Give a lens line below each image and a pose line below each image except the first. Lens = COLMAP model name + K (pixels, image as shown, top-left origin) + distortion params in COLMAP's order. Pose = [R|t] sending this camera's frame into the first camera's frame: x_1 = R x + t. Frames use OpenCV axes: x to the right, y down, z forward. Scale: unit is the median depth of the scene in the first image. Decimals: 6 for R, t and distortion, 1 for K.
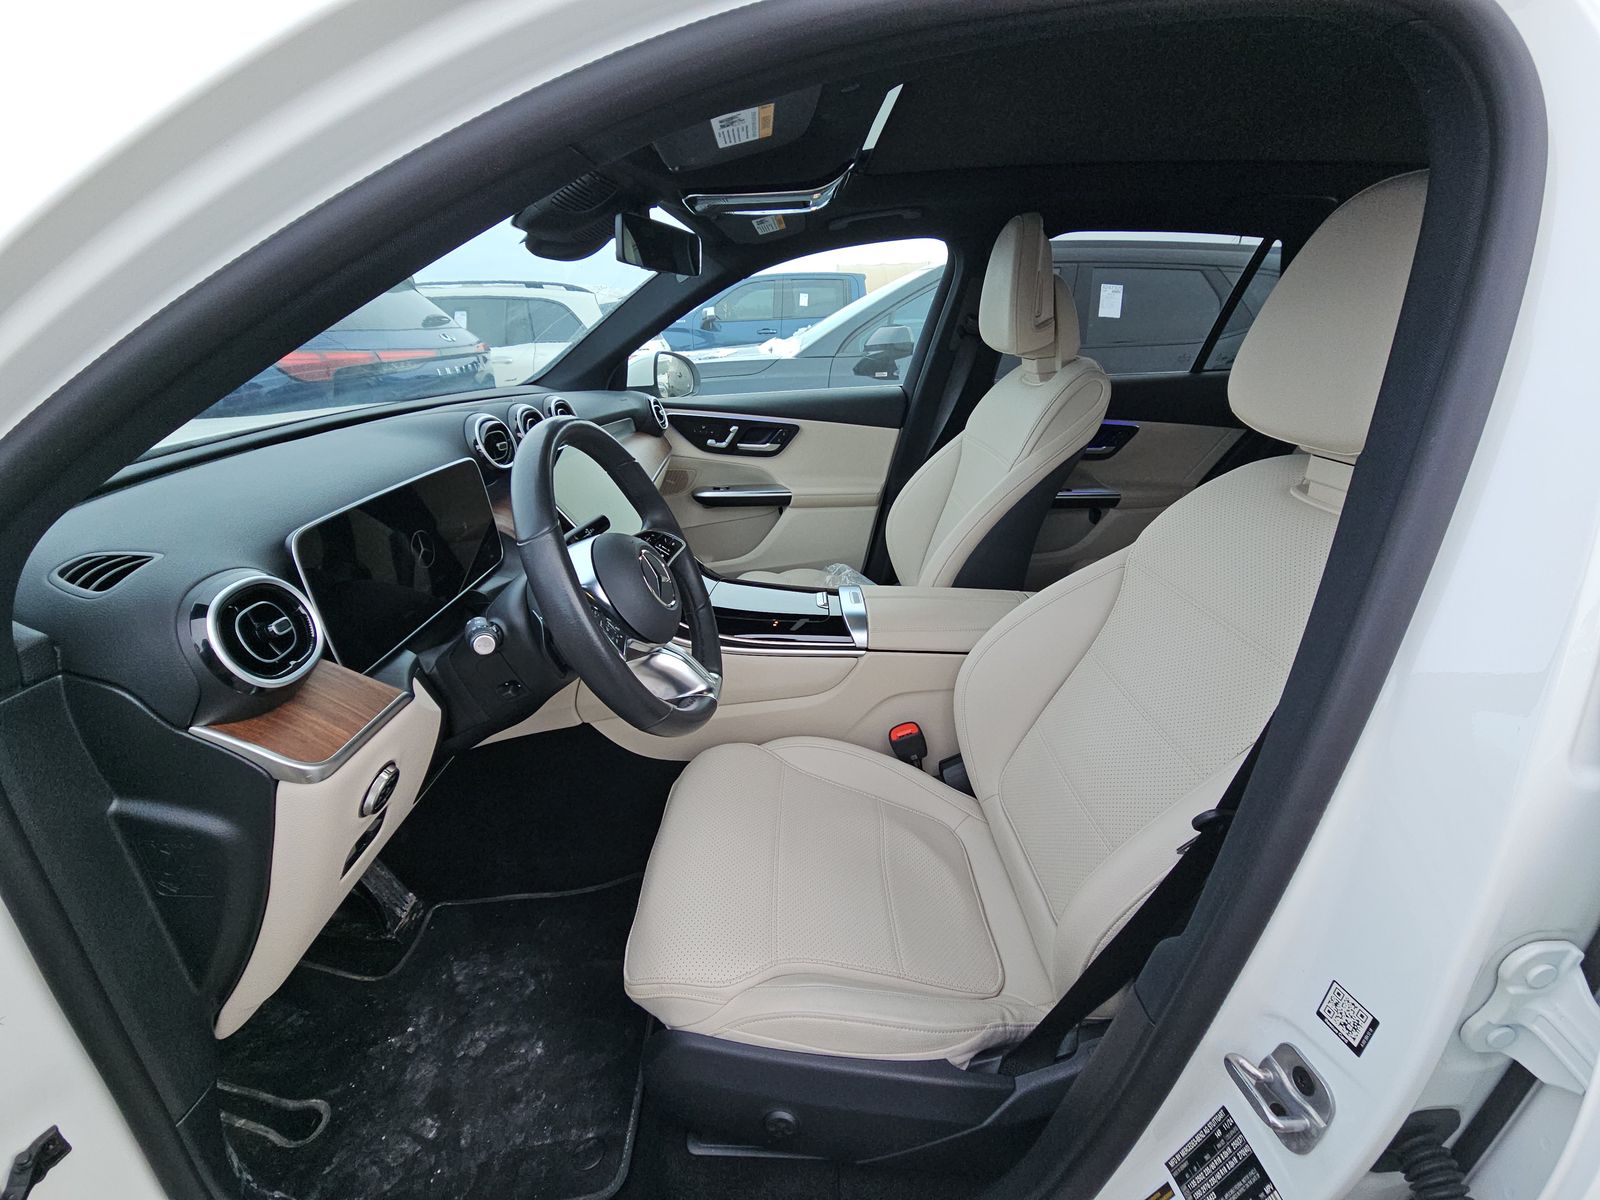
lens RADIAL K [[657.1, 0, 800.0], [0, 657.1, 600.0], [0, 0, 1]] dist [-0.000329, -0.000096]
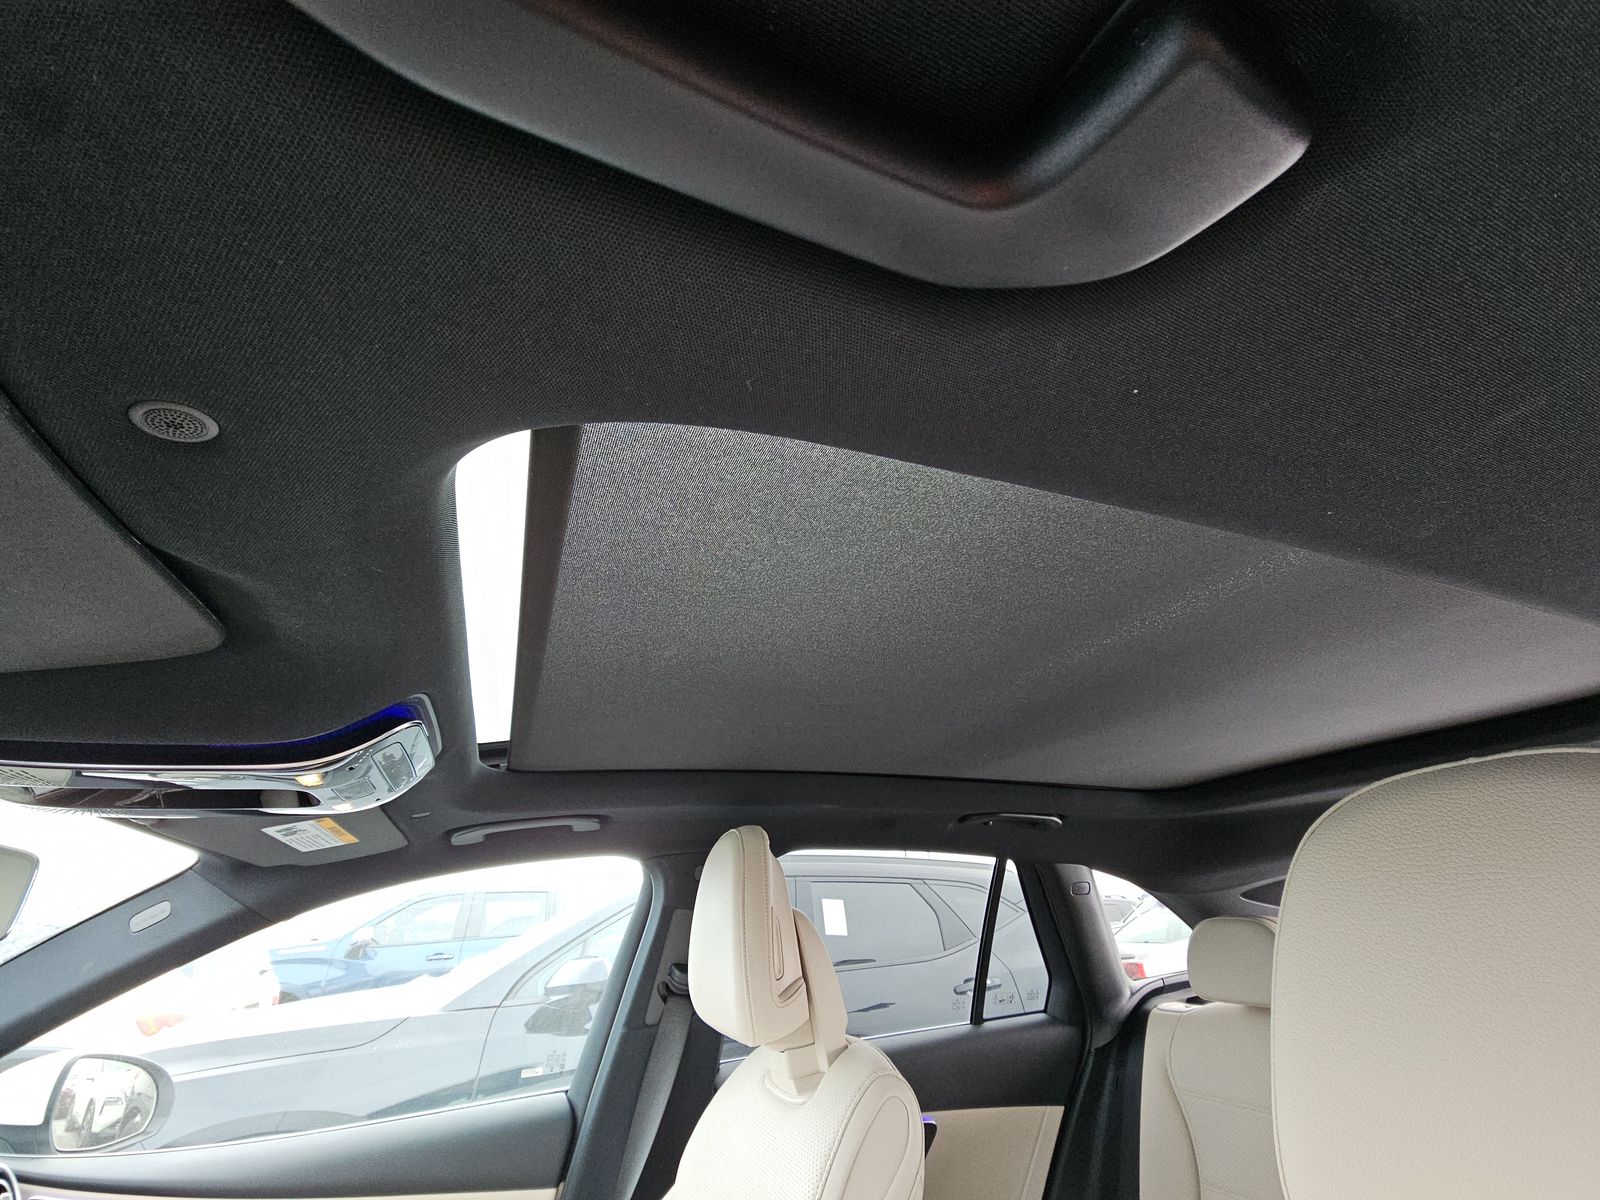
lens RADIAL K [[657.1, 0, 800.0], [0, 657.1, 600.0], [0, 0, 1]] dist [-0.000329, -0.000096]
pose [[0.927224, 0.140205, 0.347274, 0.087309], [0.173349, 0.661289, -0.729827, -0.162401], [-0.331974, 0.736912, 0.588858, 0.279216]]
